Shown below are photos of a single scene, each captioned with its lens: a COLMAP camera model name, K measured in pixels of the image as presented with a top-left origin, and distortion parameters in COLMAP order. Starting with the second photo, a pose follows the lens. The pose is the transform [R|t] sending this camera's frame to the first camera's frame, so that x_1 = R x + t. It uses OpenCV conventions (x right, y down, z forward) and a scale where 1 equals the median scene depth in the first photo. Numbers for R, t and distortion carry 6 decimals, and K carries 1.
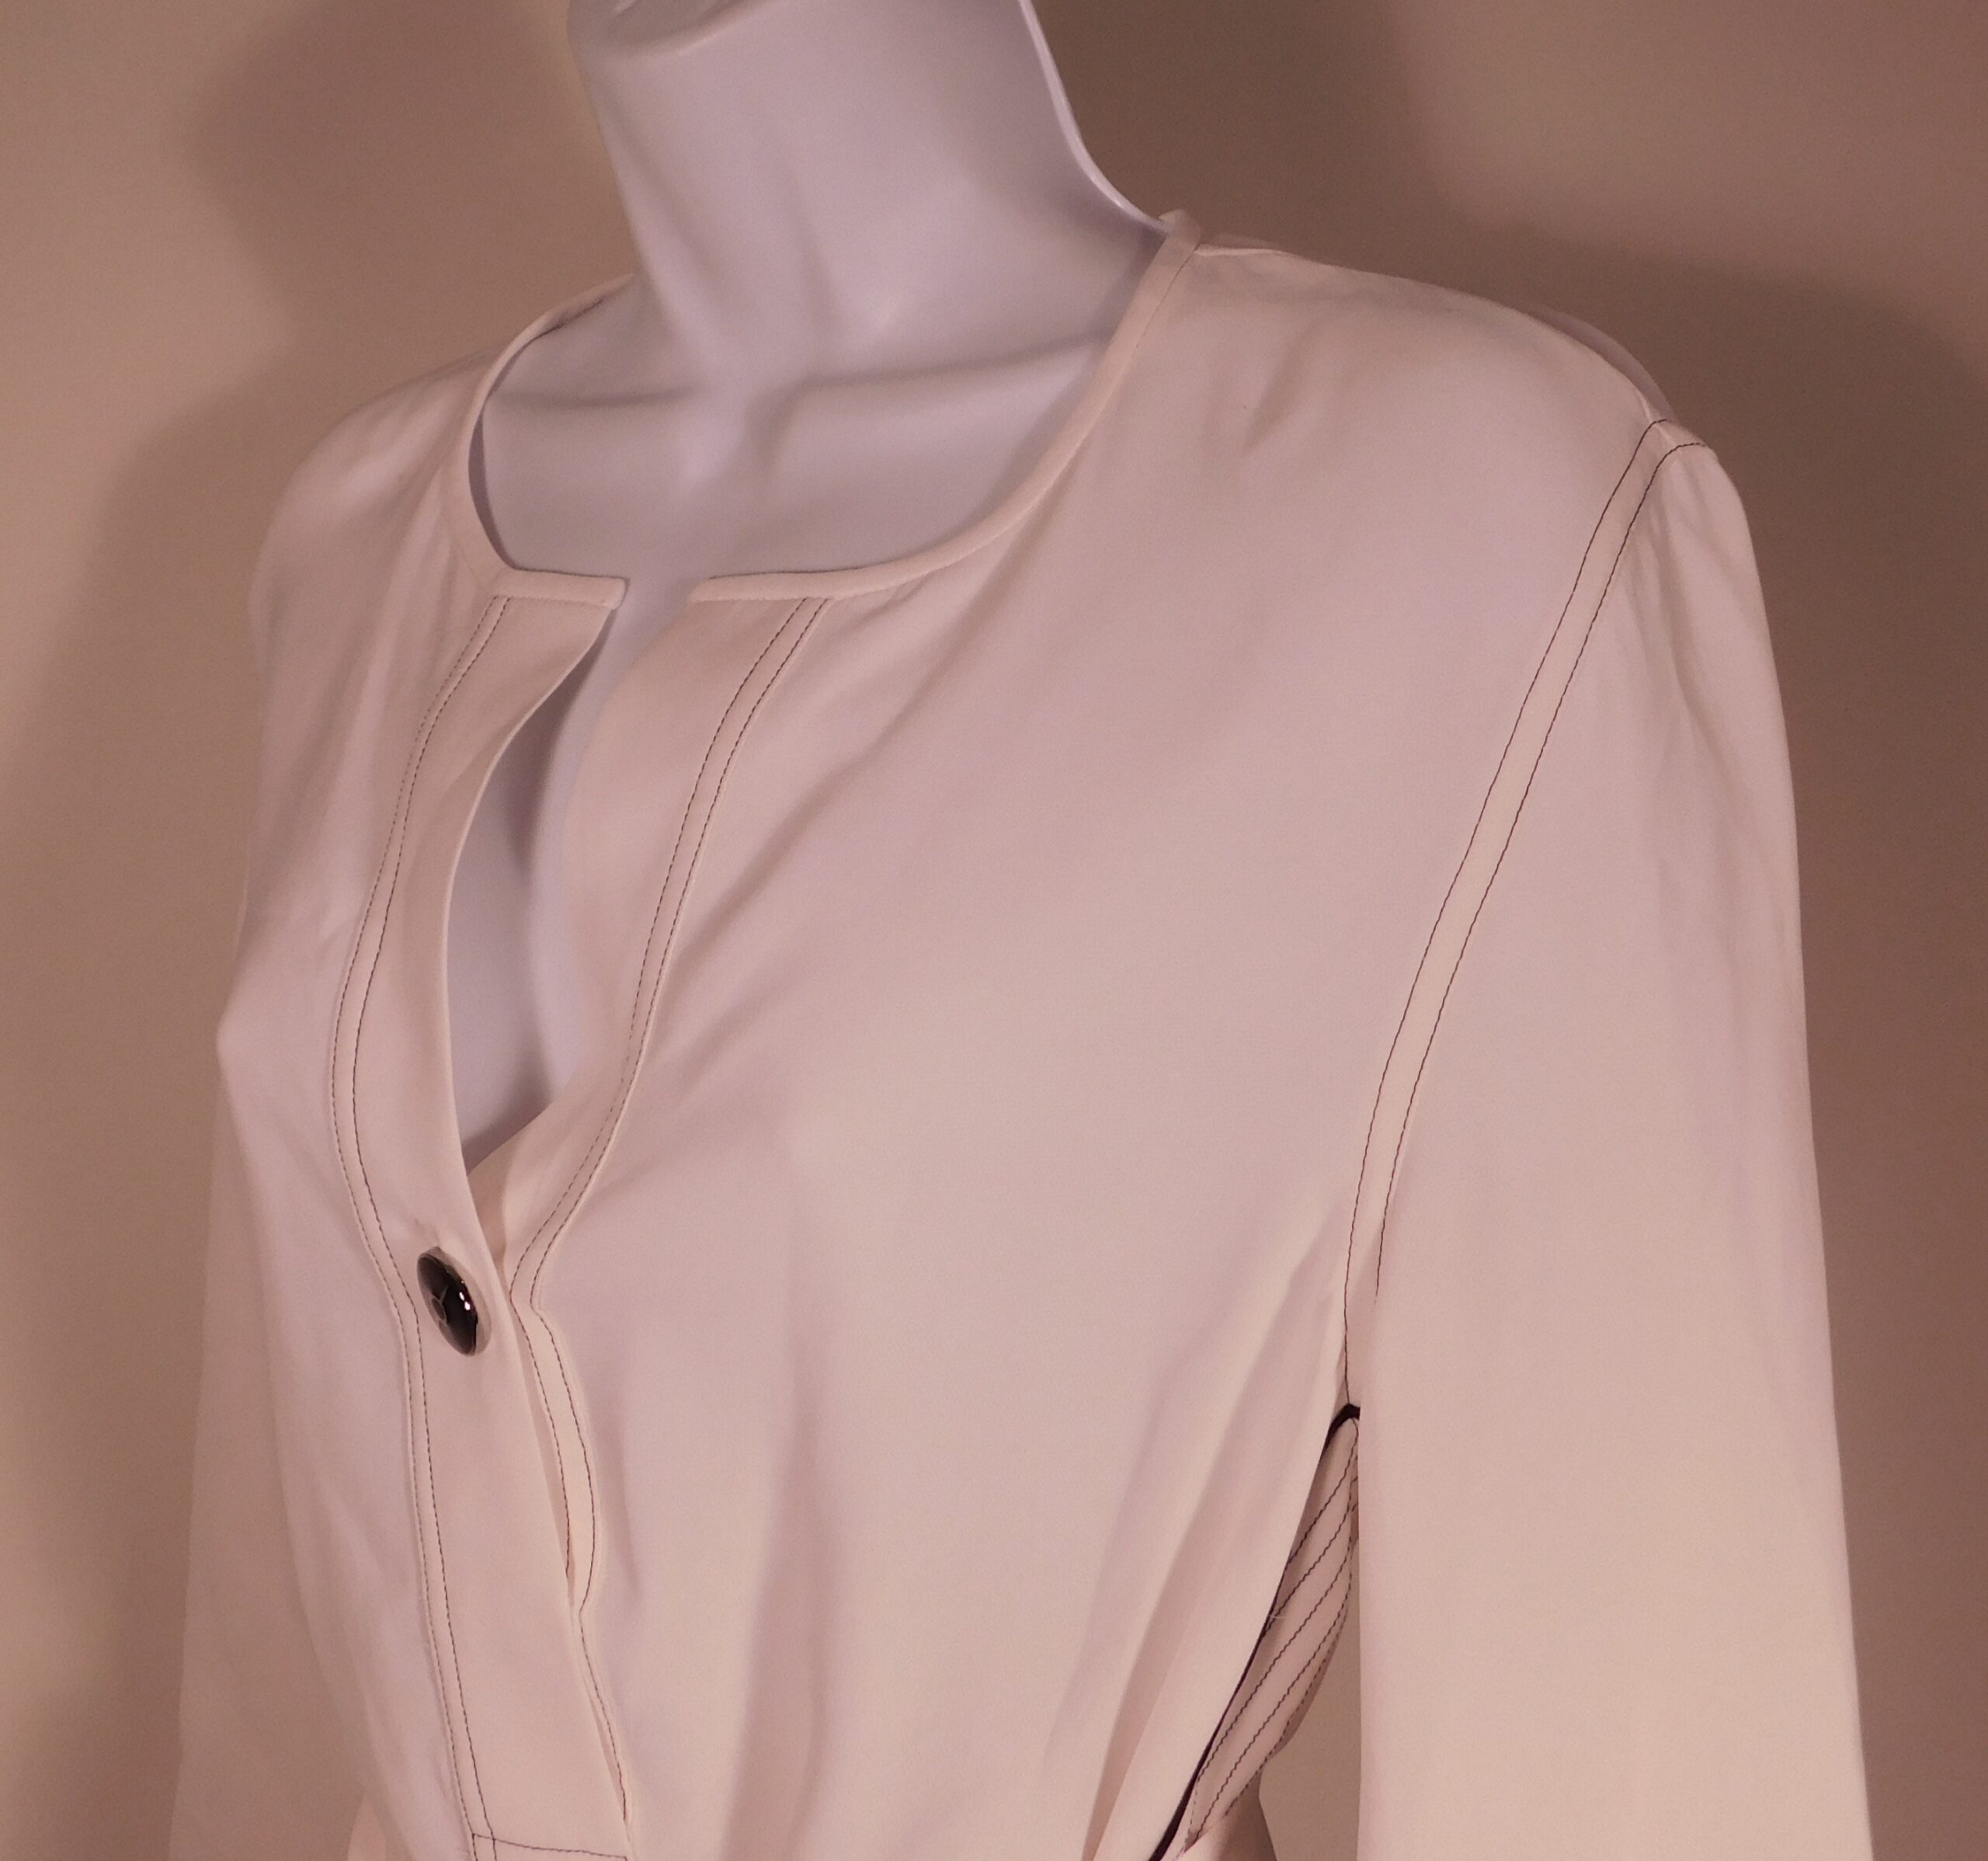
lens RADIAL K [[2141.0, 0, 981.1], [0, 2141.0, 767.6], [0, 0, 1]] dist [-0.070842, 0.000000]
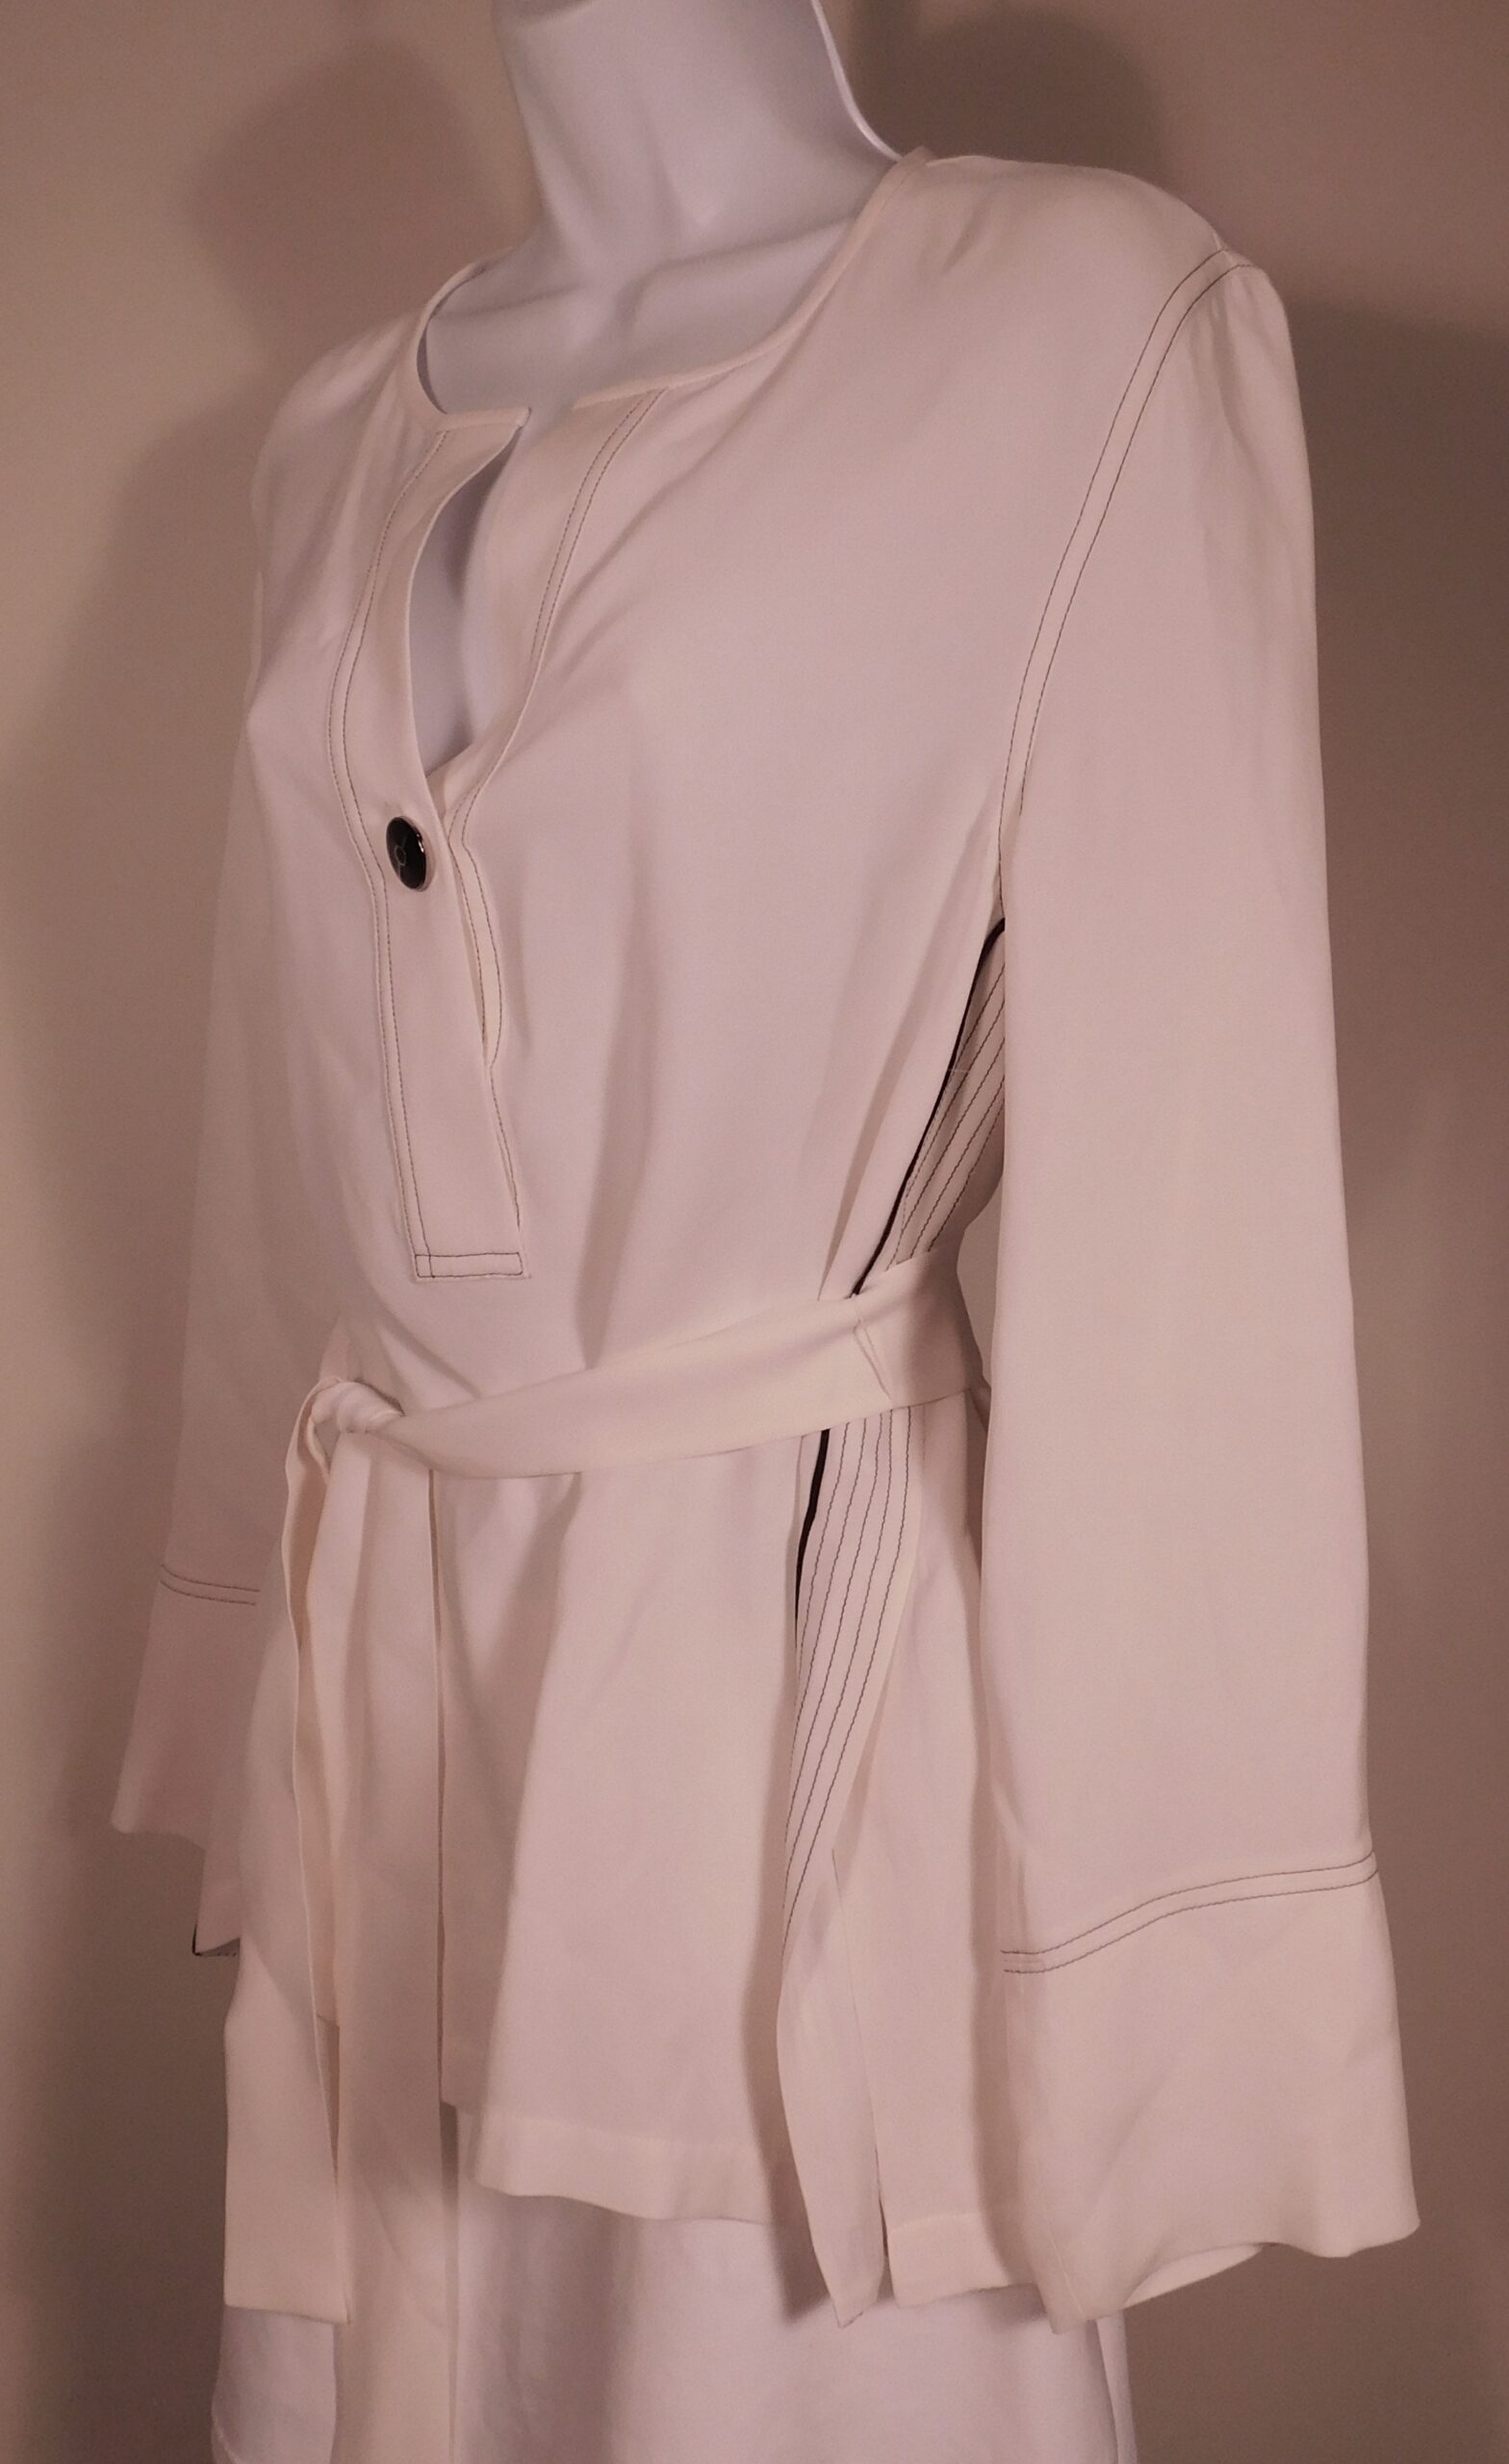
lens RADIAL K [[2179.0, 0, 759.1], [0, 2179.0, 1286.6], [0, 0, 1]] dist [-0.057744, -0.002634]
pose [[0.998394, 0.018881, -0.053419, 0.084941], [-0.014387, 0.996421, 0.083301, 0.416964], [0.054801, -0.082399, 0.995092, -0.535501]]
